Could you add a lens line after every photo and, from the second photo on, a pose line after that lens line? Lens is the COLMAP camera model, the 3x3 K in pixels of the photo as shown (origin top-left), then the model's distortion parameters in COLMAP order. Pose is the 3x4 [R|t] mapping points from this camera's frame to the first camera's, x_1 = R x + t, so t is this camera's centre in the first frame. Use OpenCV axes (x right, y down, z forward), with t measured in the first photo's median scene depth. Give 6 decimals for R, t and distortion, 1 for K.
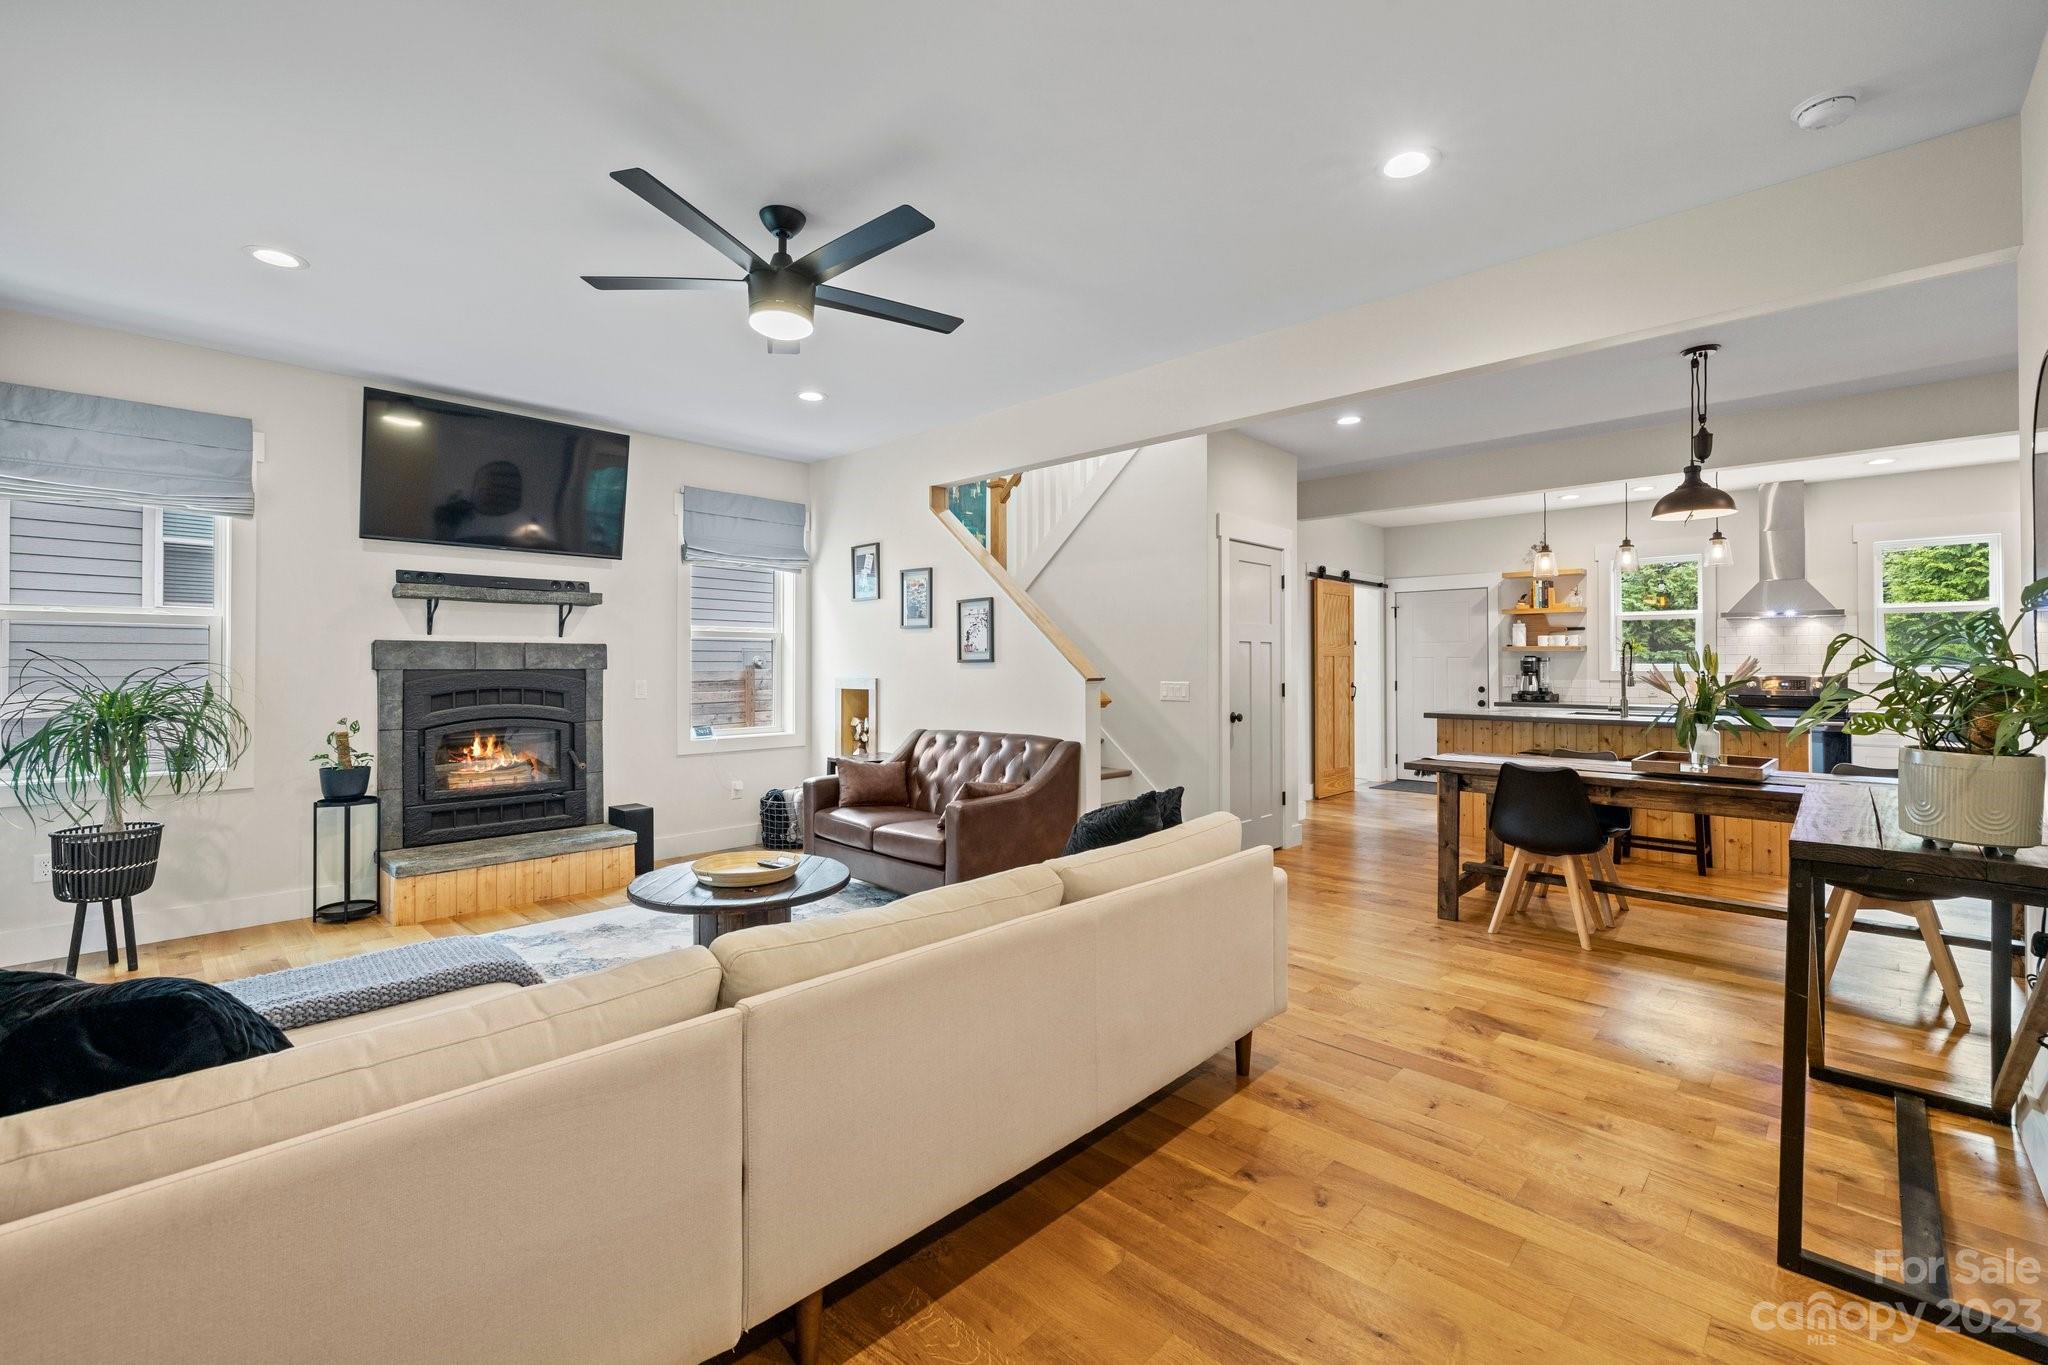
lens RADIAL K [[871.9, 0, 1033.4], [0, 871.9, 652.8], [0, 0, 1]] dist [0.001416, 0.000154]
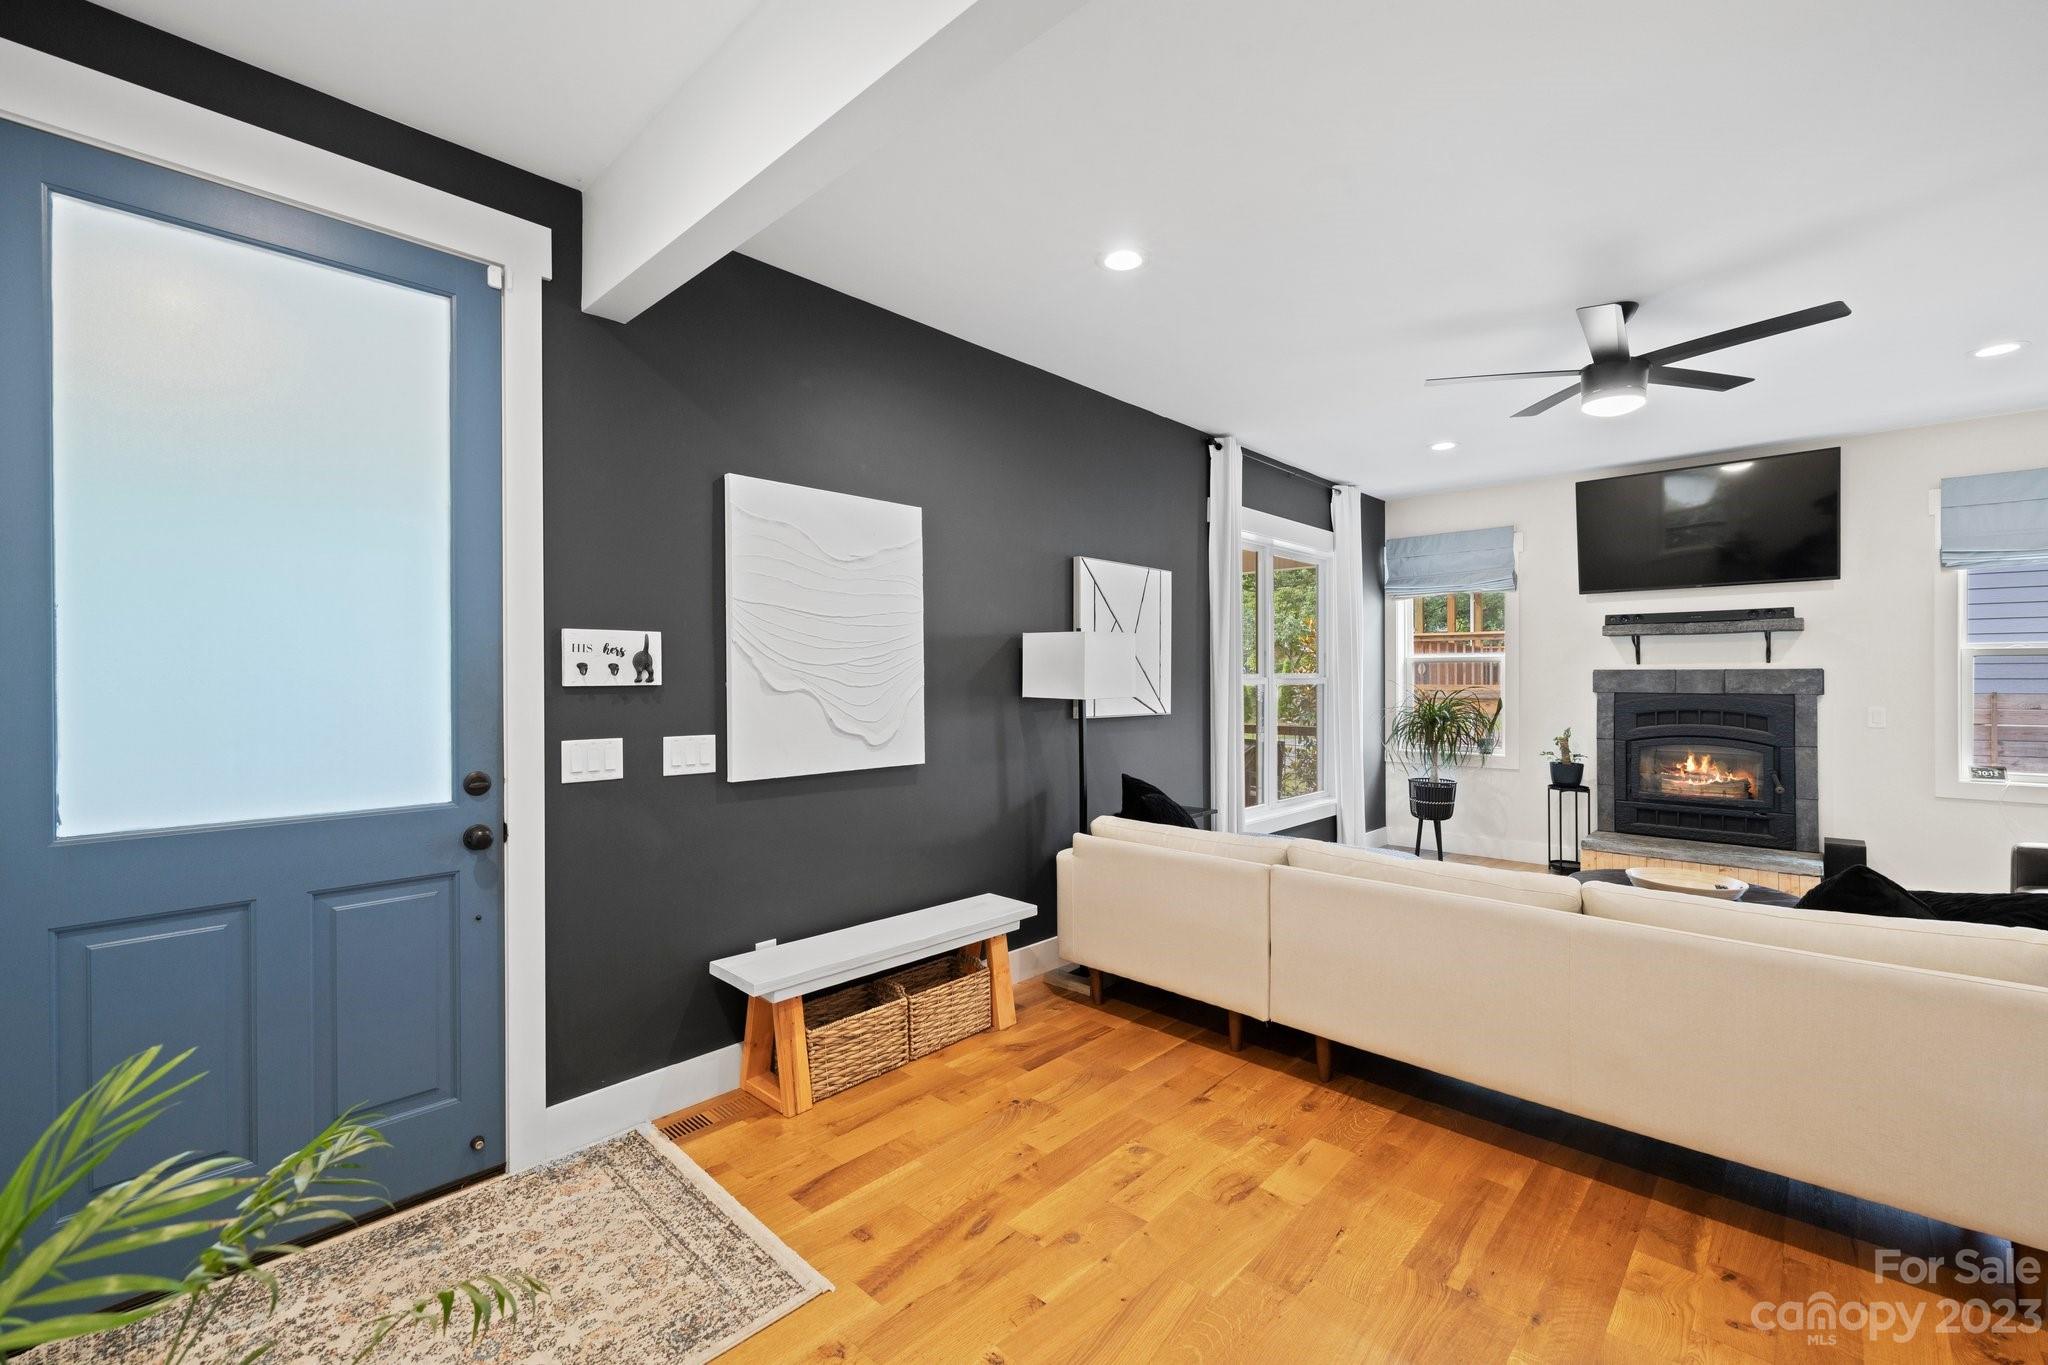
lens RADIAL K [[861.0, 0, 1024.0], [0, 861.0, 682.5], [0, 0, 1]] dist [-0.000260, 0.000301]
pose [[0.001324, 0.003417, -0.999993, 0.492959], [0.013426, 0.999904, 0.003435, -0.010524], [0.999909, -0.013430, 0.001278, 0.123317]]
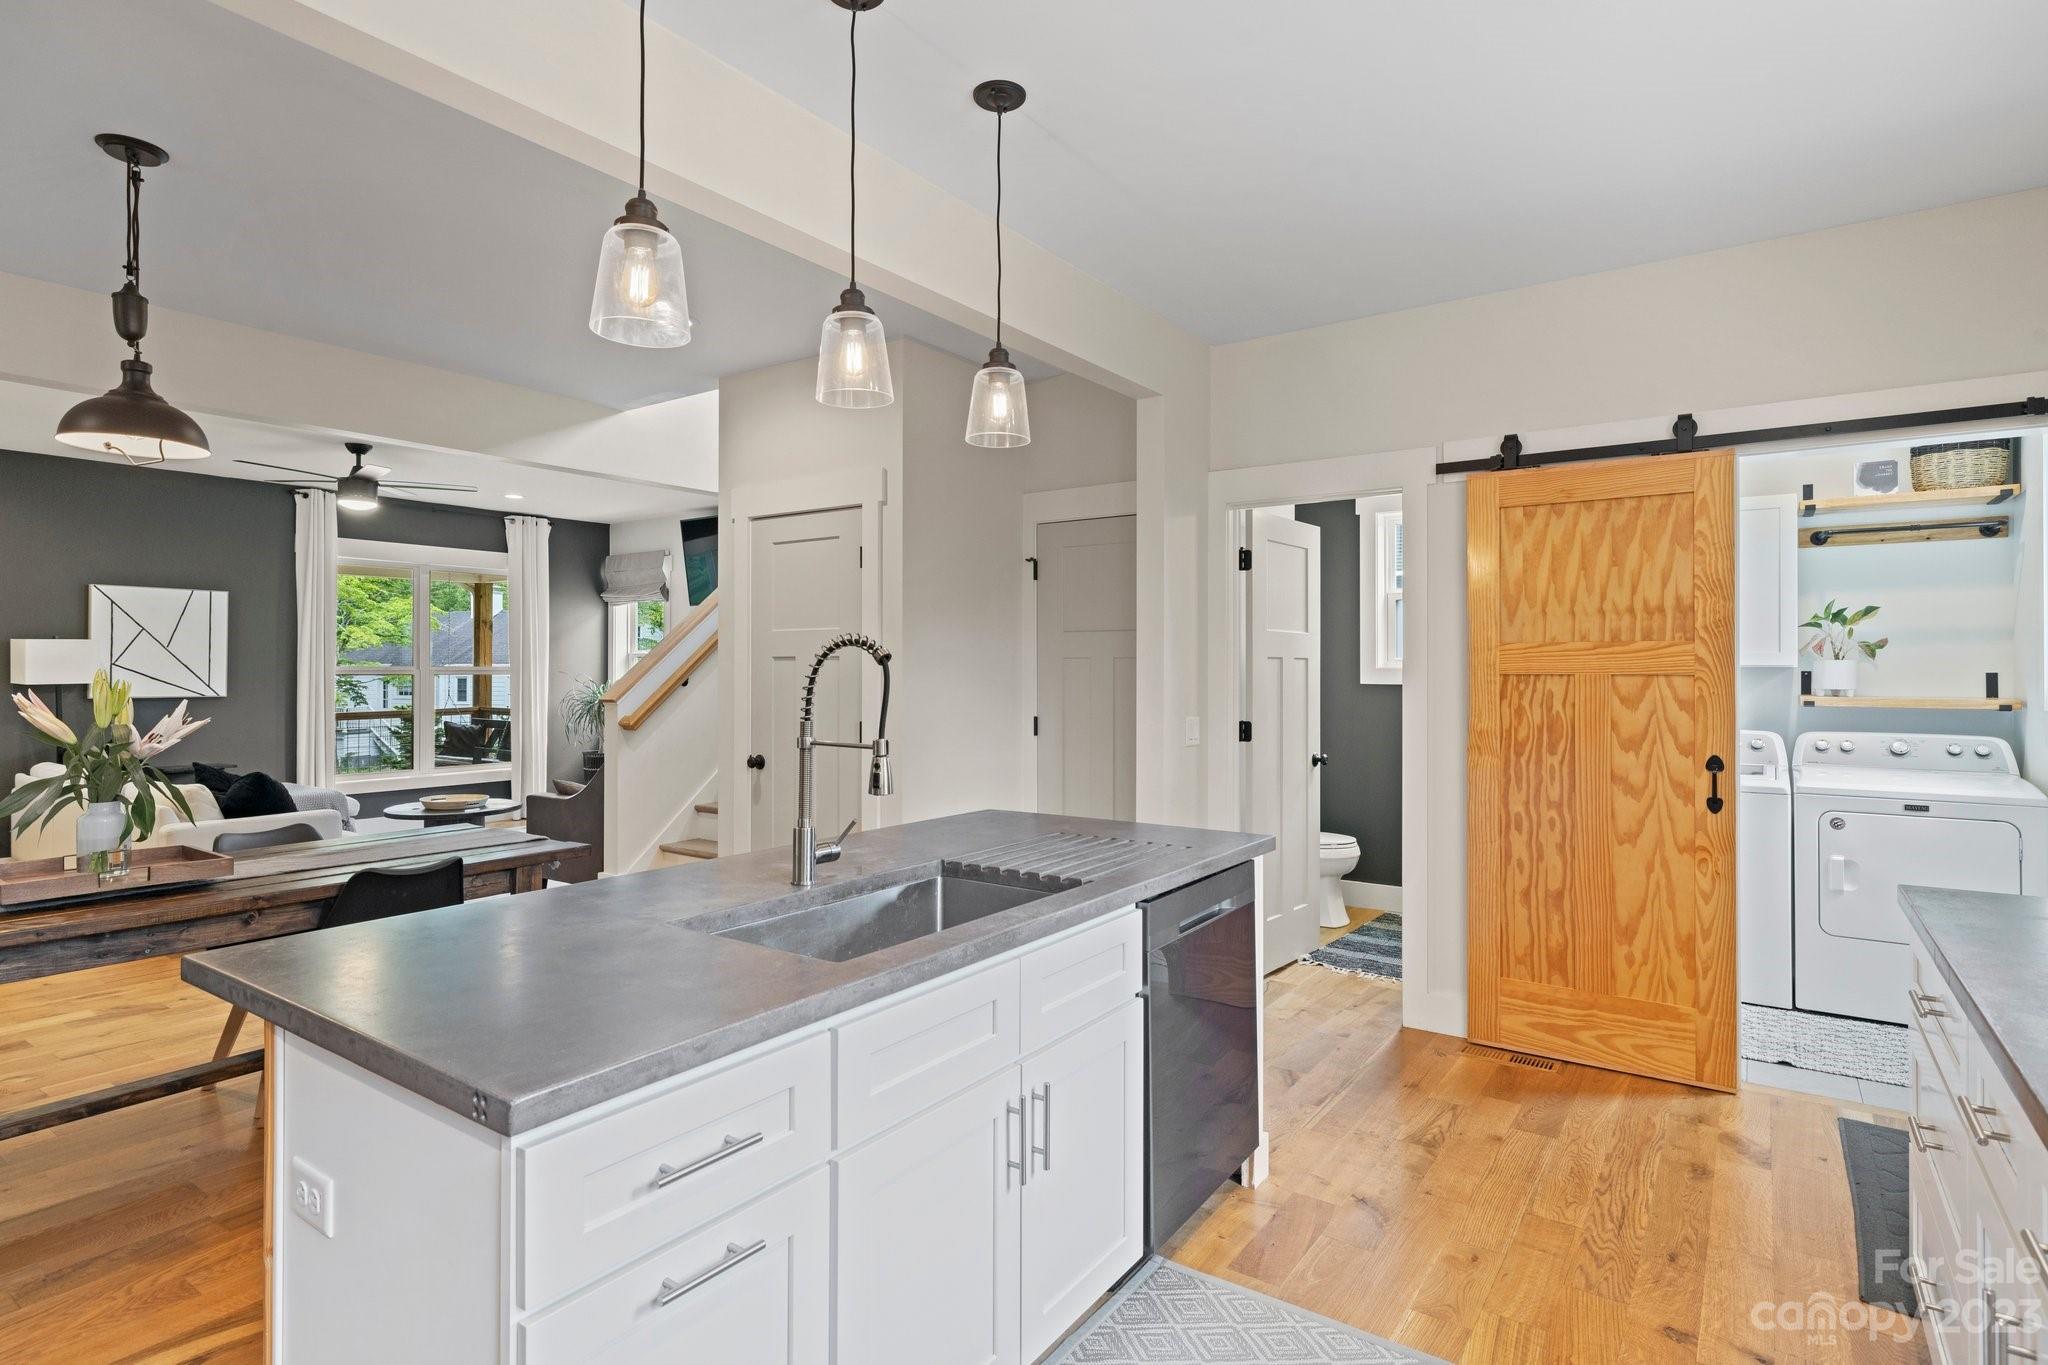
lens RADIAL K [[1042.6, 0, 1018.8], [0, 1042.6, 661.7], [0, 0, 1]] dist [-0.000366, 0.000065]
pose [[0.144980, -0.004828, -0.989423, 1.232117], [0.010928, 0.999935, -0.003278, -0.005126], [0.989374, -0.010337, 0.145023, 1.195549]]
